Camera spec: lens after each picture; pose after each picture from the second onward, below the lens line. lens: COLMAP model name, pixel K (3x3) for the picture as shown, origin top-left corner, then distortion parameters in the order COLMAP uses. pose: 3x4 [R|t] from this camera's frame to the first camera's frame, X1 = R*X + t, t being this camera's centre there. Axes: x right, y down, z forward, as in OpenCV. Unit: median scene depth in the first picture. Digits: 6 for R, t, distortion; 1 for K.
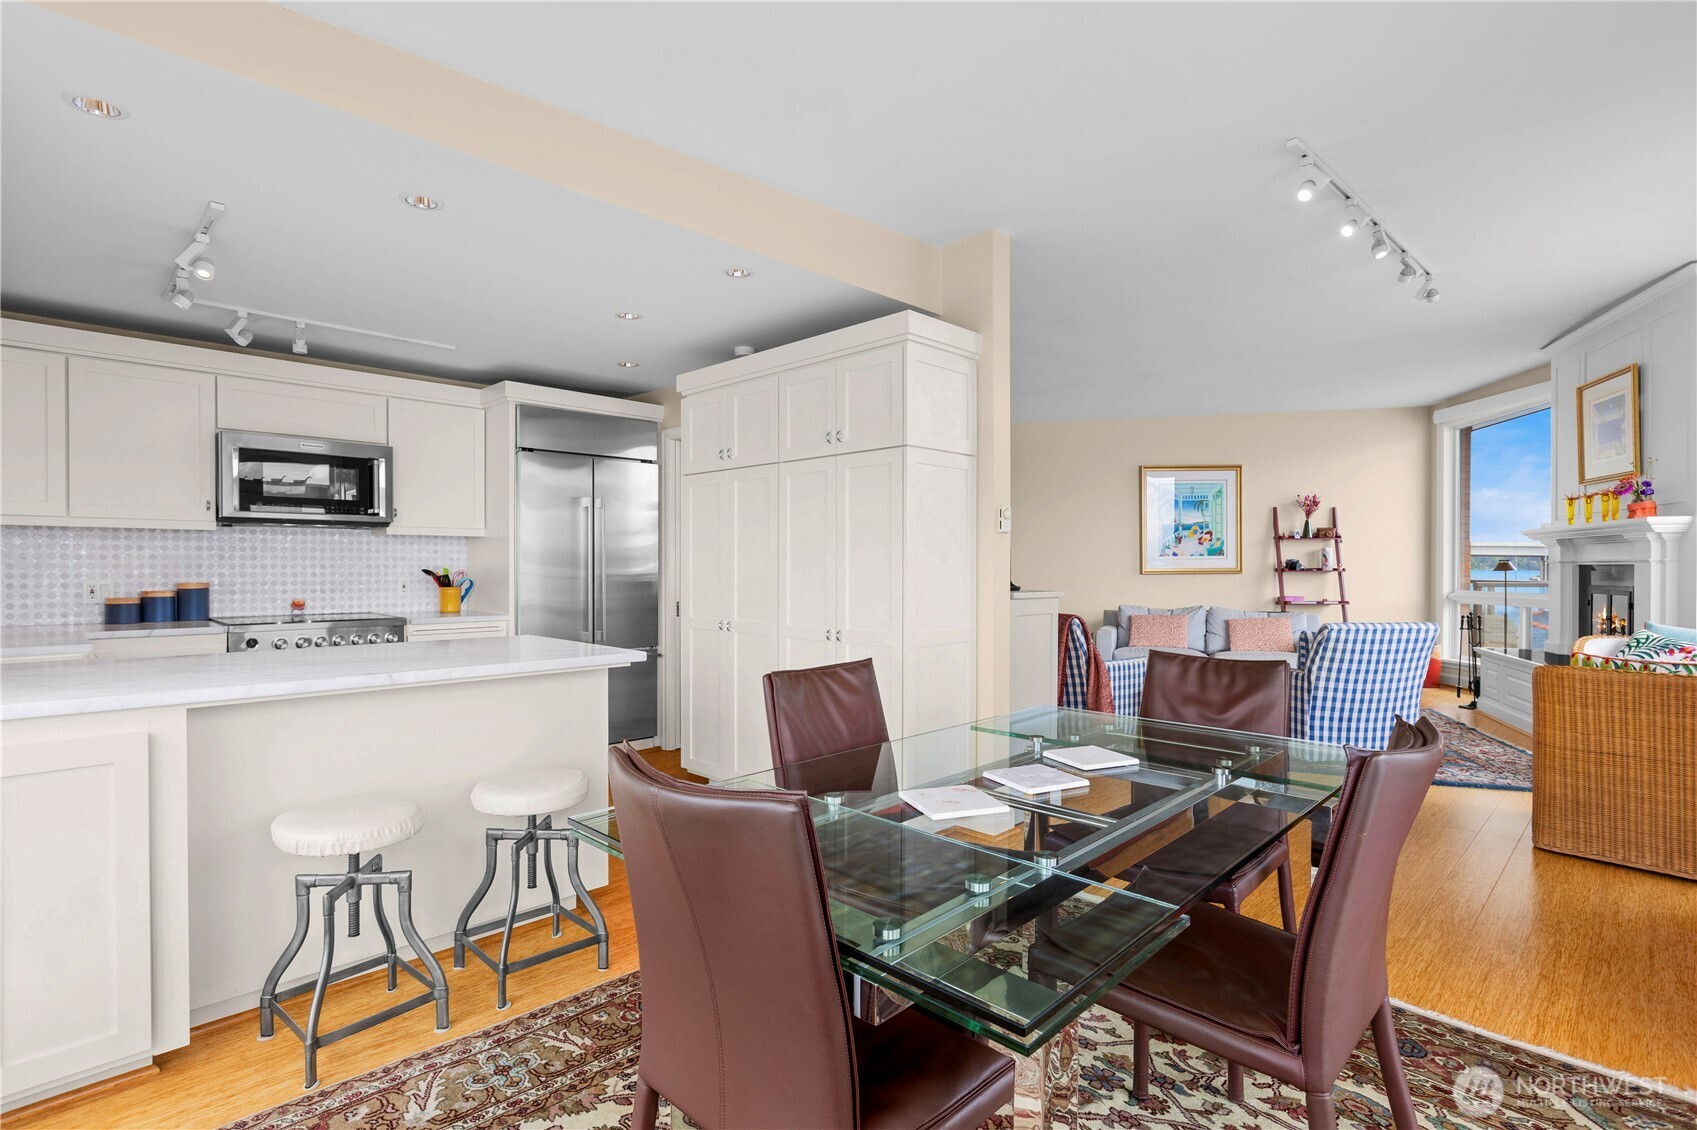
lens RADIAL K [[805.2, 0, 840.6], [0, 805.2, 570.6], [0, 0, 1]] dist [-0.004386, -0.002407]
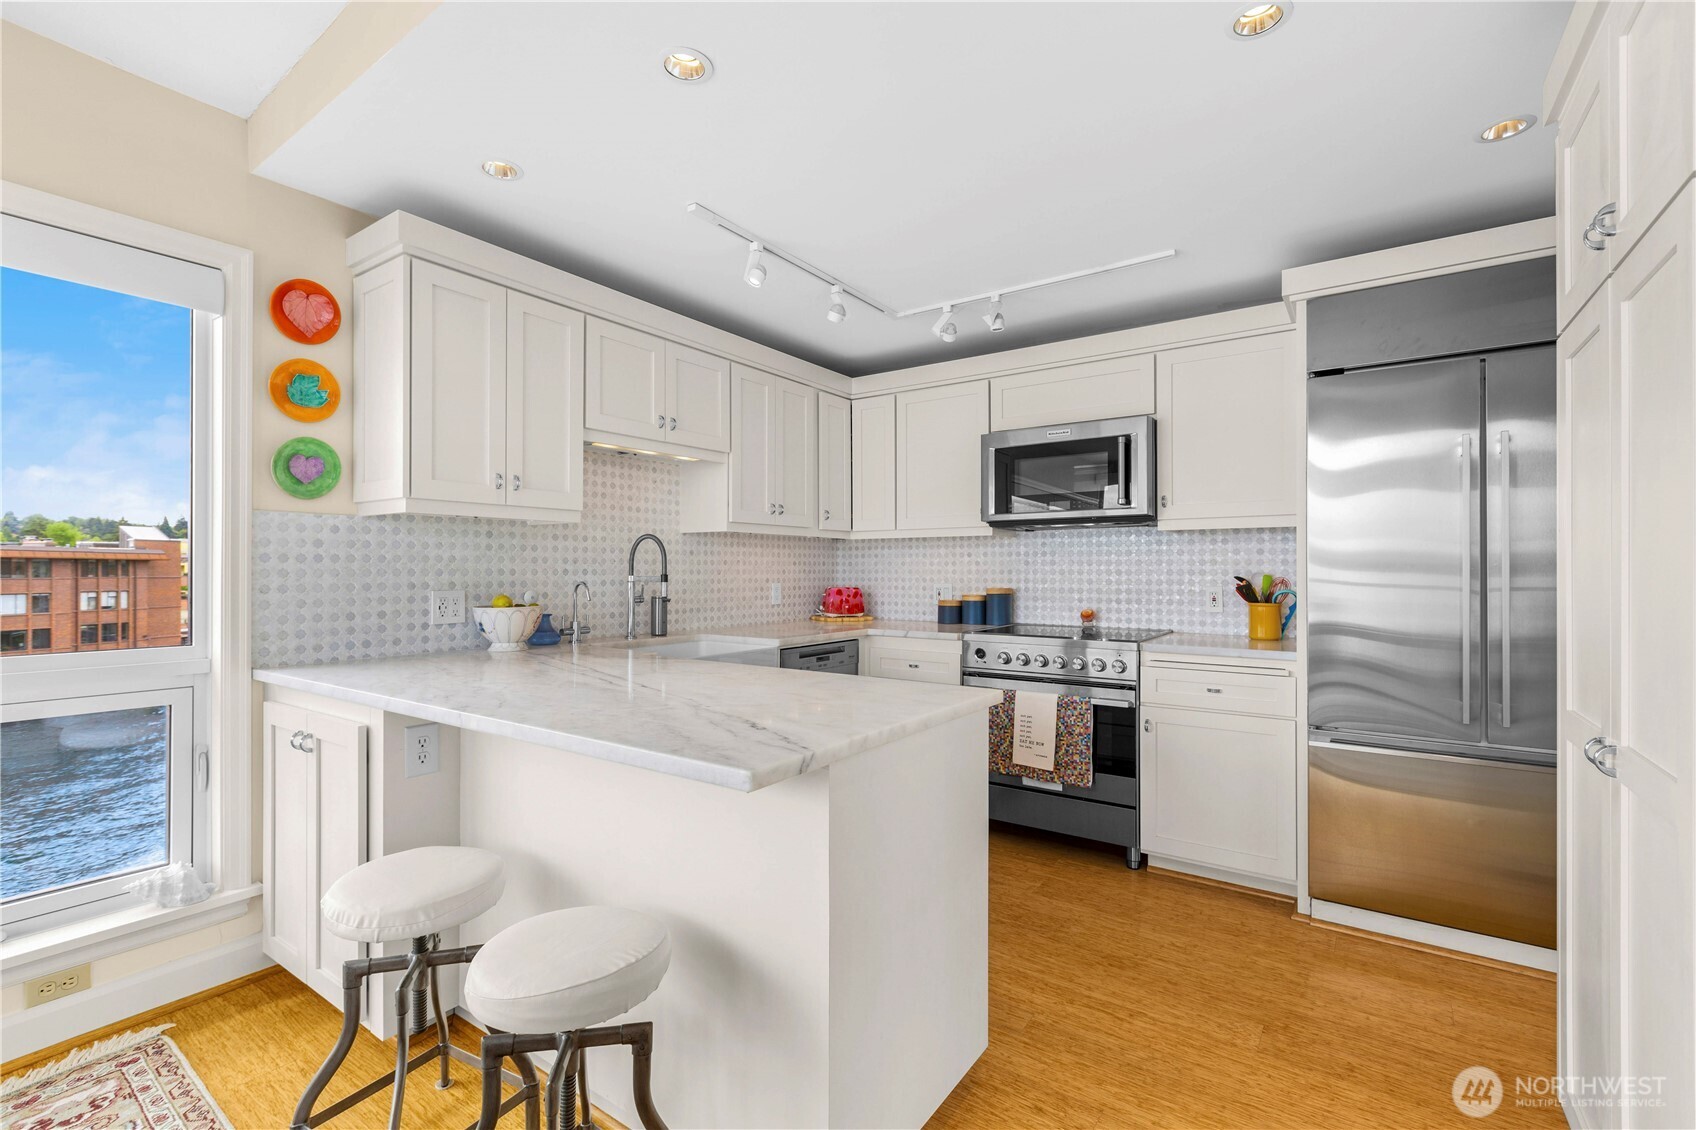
lens RADIAL K [[757.5, 0, 844.7], [0, 757.5, 567.6], [0, 0, 1]] dist [-0.002374, 0.000637]
pose [[0.171329, -0.004849, -0.985202, 0.101073], [-0.006656, 0.999959, -0.006079, -0.003623], [0.985191, 0.007599, 0.171289, 0.604072]]
